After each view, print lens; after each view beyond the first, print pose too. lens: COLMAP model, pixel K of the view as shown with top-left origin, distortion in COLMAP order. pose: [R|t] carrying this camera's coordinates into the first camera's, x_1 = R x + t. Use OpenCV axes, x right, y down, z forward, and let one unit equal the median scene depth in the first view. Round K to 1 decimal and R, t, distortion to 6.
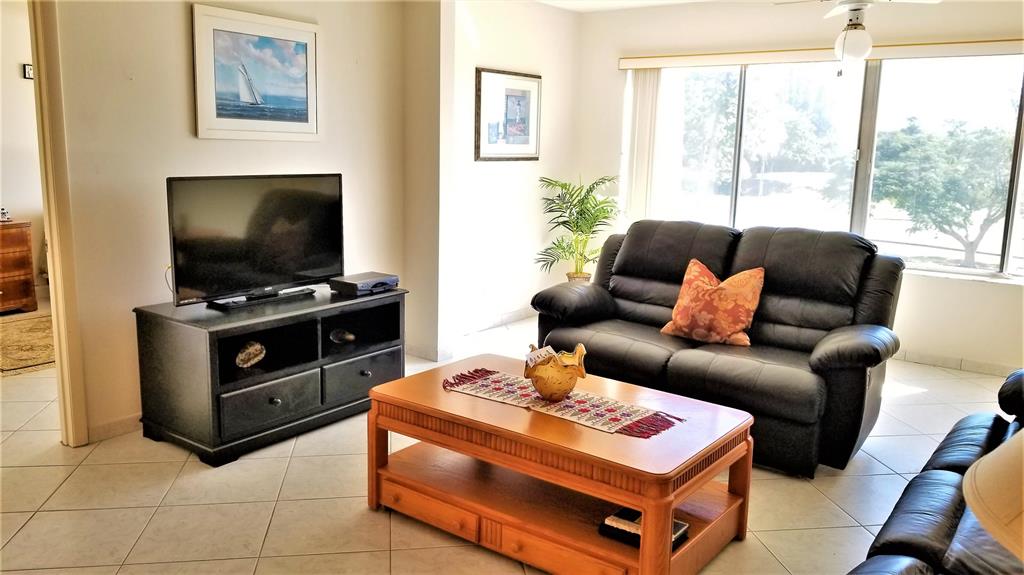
lens RADIAL K [[794.6, 0, 512.0], [0, 794.6, 287.5], [0, 0, 1]] dist [0.095395, -0.155988]
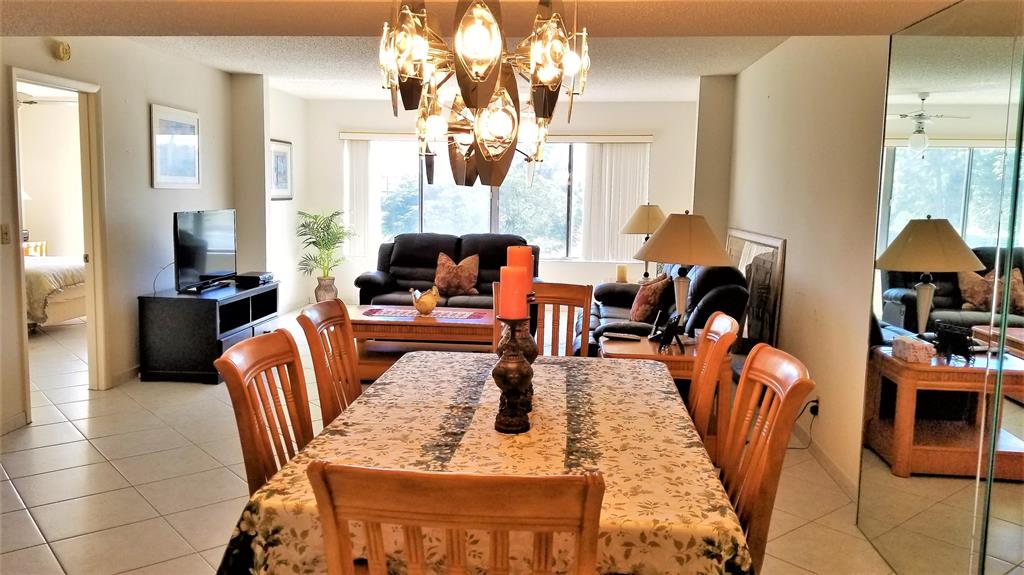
lens RADIAL K [[787.3, 0, 499.0], [0, 787.3, 275.1], [0, 0, 1]] dist [0.103476, -0.161079]
pose [[0.859590, -0.062972, 0.507090, -0.539414], [0.095251, 0.994730, -0.037936, 0.091002], [-0.502029, 0.080910, 0.861058, -0.573454]]
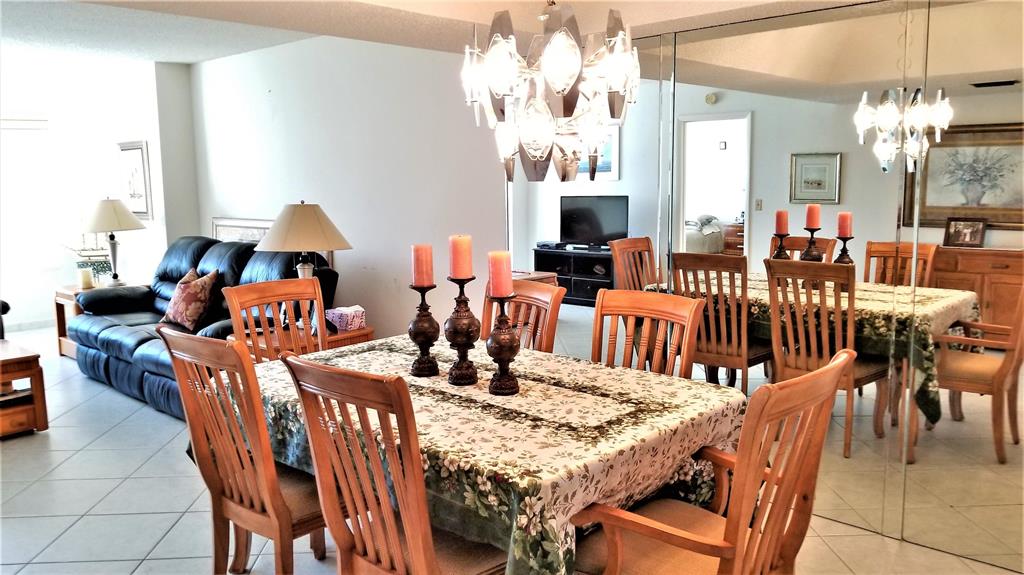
lens RADIAL K [[778.4, 0, 512.0], [0, 778.4, 287.5], [0, 0, 1]] dist [0.032047, -0.000398]
pose [[0.108596, -0.161962, 0.980803, -0.828761], [0.195340, 0.970879, 0.138695, 0.017873], [-0.974705, 0.176528, 0.137071, -0.240982]]
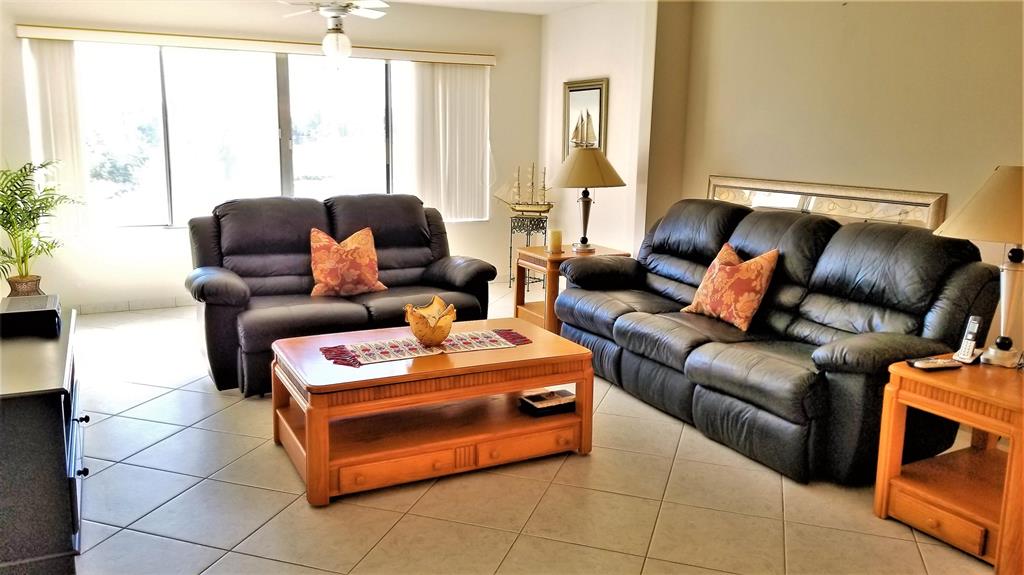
lens RADIAL K [[787.3, 0, 499.0], [0, 787.3, 275.1], [0, 0, 1]] dist [0.103476, -0.161079]
pose [[0.459794, -0.174000, 0.870812, -0.603817], [0.156393, 0.981155, 0.113471, -0.053458], [-0.874145, 0.084016, 0.478342, 0.223953]]
